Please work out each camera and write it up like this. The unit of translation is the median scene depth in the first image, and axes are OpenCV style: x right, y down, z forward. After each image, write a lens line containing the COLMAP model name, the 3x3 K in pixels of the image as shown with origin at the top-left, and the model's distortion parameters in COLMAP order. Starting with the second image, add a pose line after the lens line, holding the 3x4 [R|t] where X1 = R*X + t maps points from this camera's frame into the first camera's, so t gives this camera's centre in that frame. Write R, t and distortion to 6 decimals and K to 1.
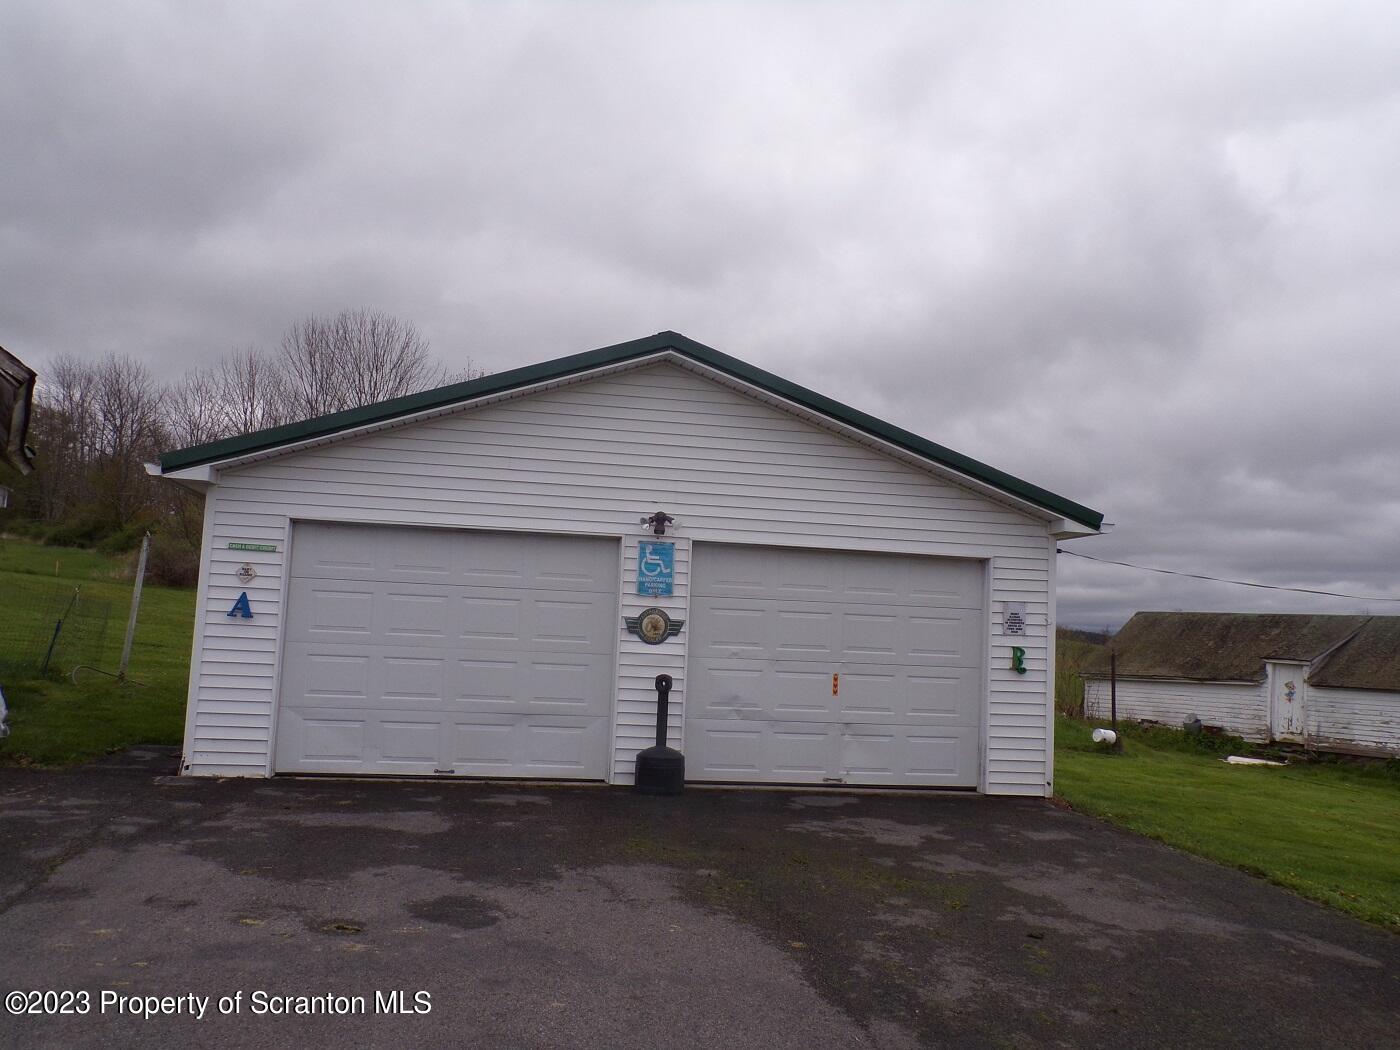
lens RADIAL K [[1146.8, 0, 681.0], [0, 1146.8, 522.1], [0, 0, 1]] dist [-0.000357, 0.048675]
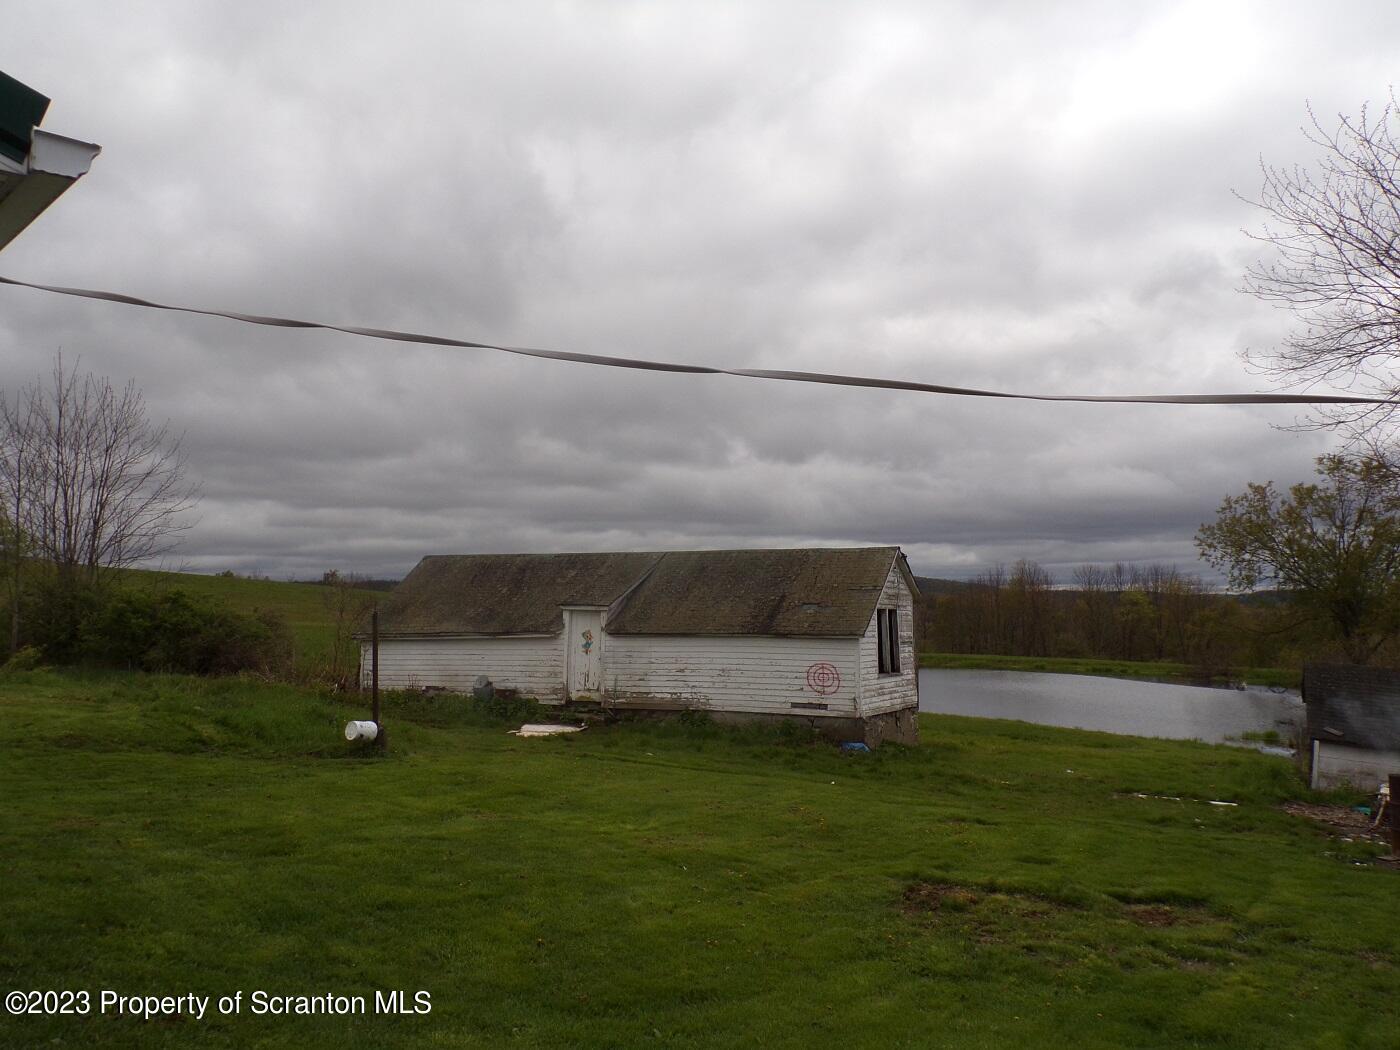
lens RADIAL K [[1146.8, 0, 681.0], [0, 1146.8, 522.1], [0, 0, 1]] dist [-0.000357, 0.048675]
pose [[0.836300, -0.009849, 0.548183, 0.117218], [-0.013043, 0.999198, 0.037850, 0.023856], [-0.548116, -0.038804, 0.835502, 0.246623]]
